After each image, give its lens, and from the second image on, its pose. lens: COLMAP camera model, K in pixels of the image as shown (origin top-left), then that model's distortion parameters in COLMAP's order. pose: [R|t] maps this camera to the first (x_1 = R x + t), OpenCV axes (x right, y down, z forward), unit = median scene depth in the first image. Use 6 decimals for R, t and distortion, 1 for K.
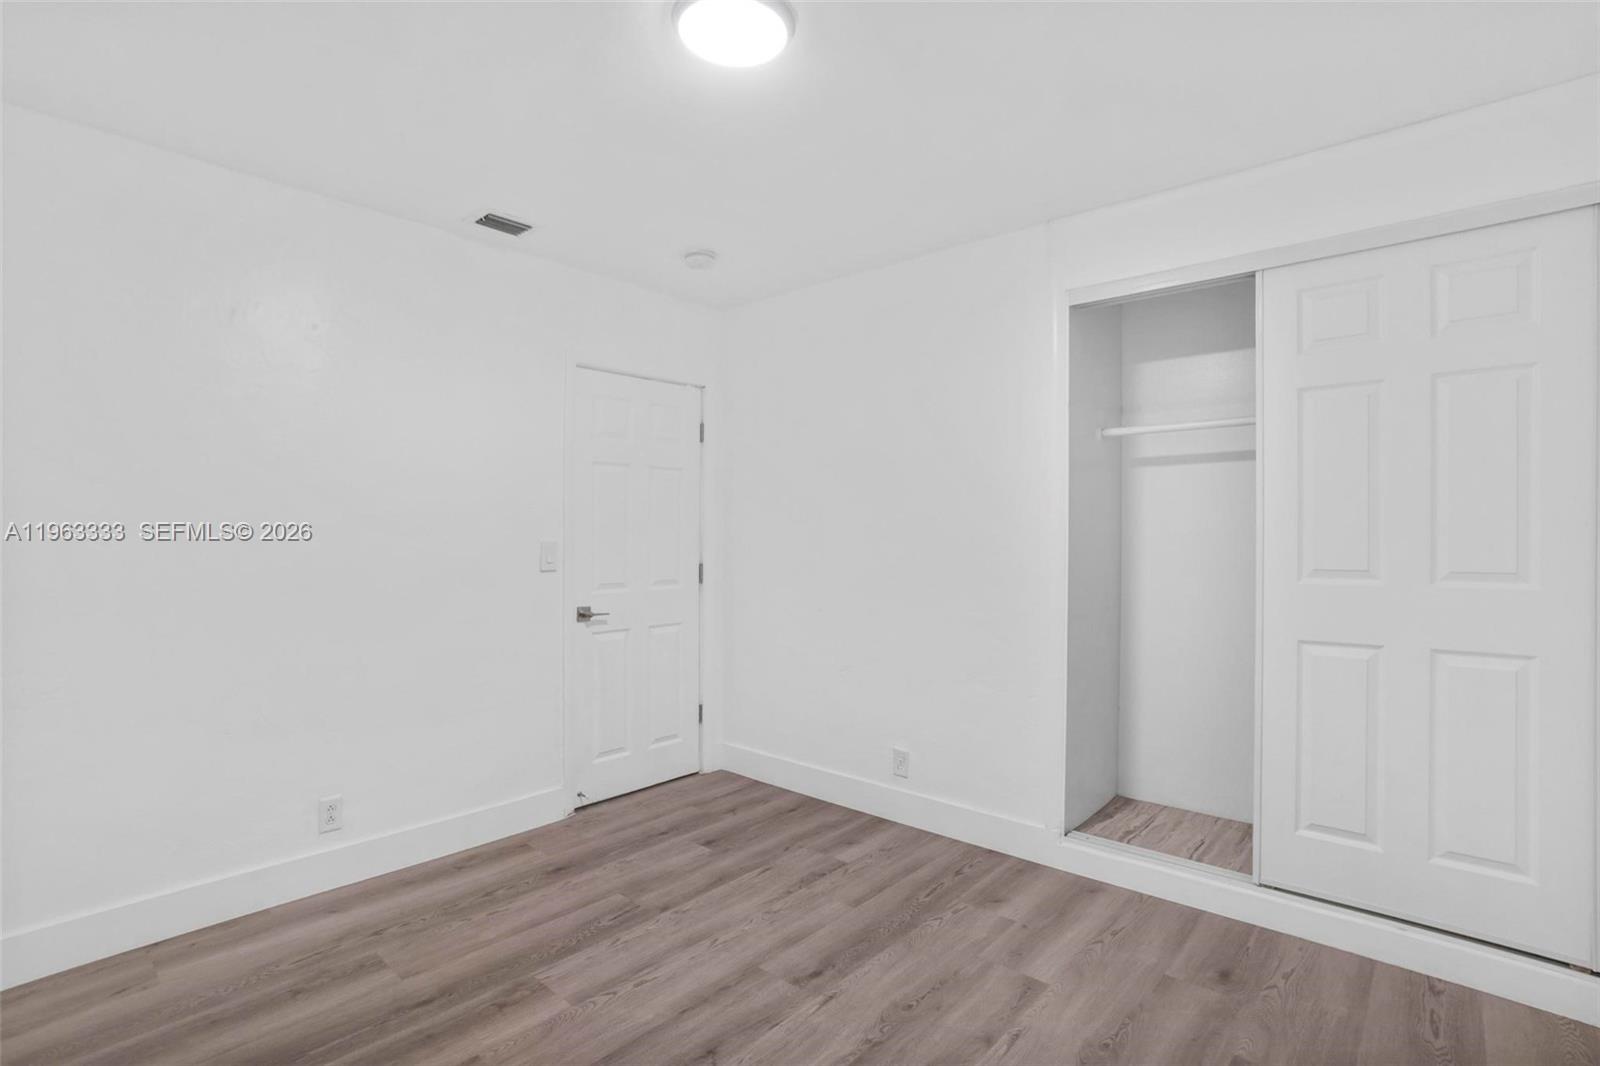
lens RADIAL K [[758.8, 0, 773.4], [0, 758.8, 519.0], [0, 0, 1]] dist [-0.073521, 0.036459]
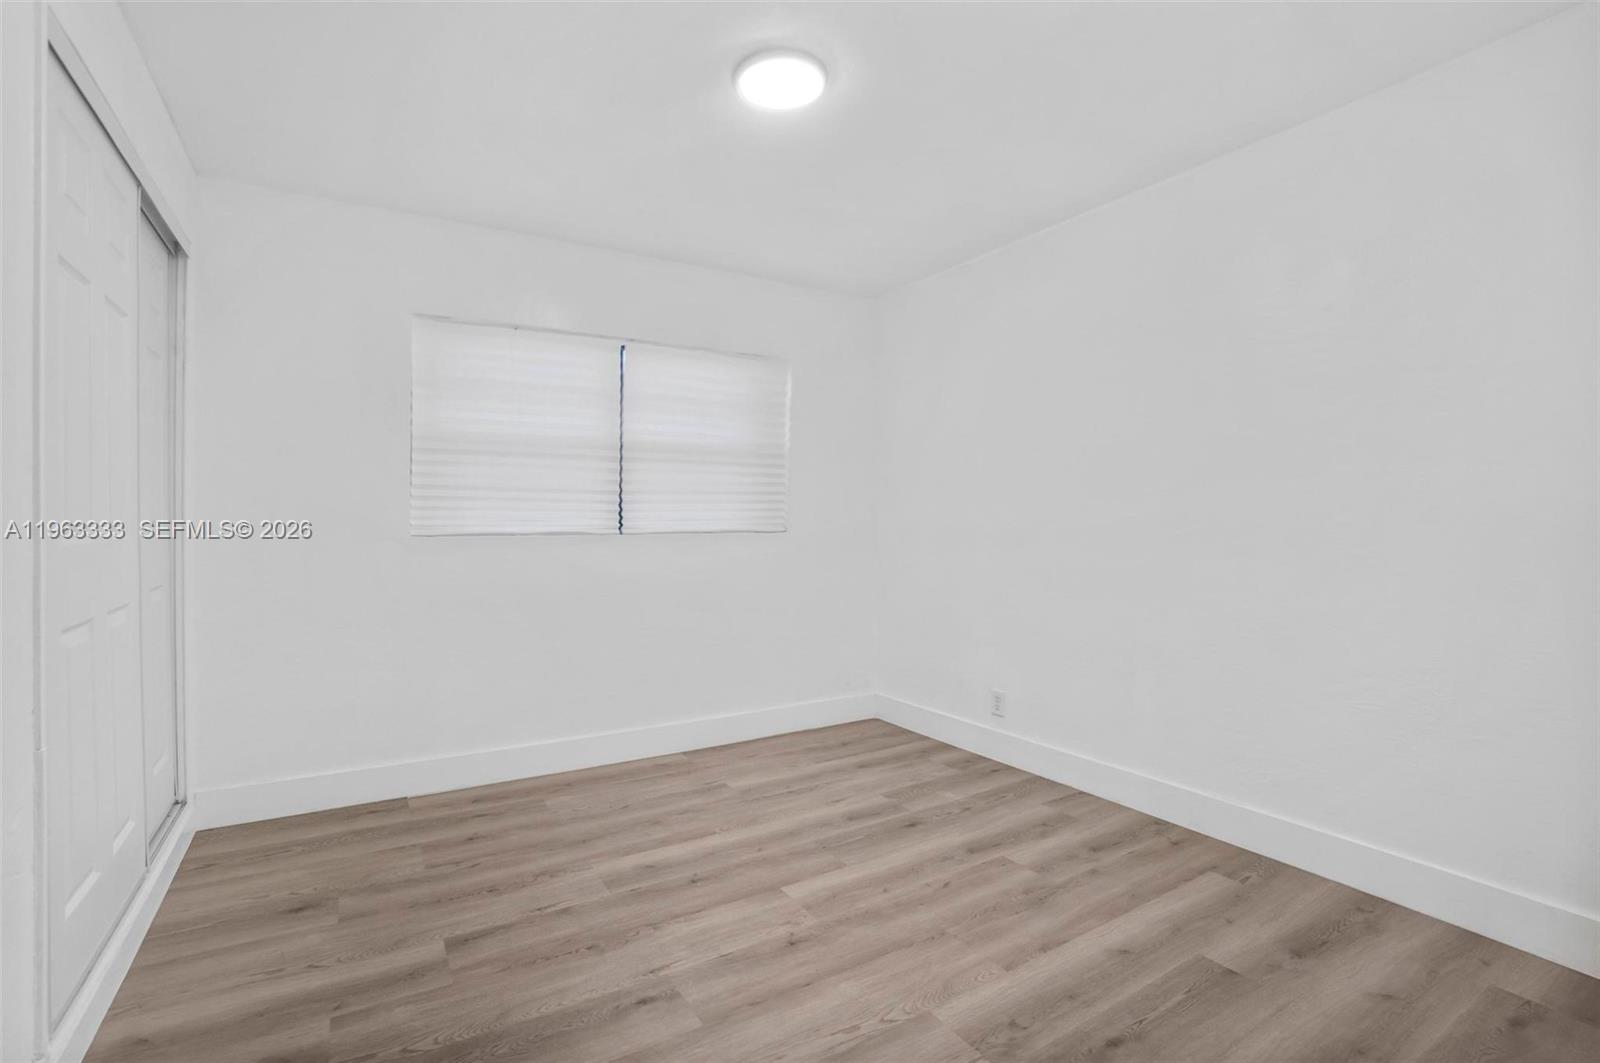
lens RADIAL K [[758.8, 0, 773.4], [0, 758.8, 517.5], [0, 0, 1]] dist [-0.073521, 0.036459]
pose [[-0.957466, 0.005583, 0.288490, -0.341026], [0.002939, 0.999950, -0.009595, 0.078305], [-0.288529, -0.008339, -0.957435, 1.843655]]
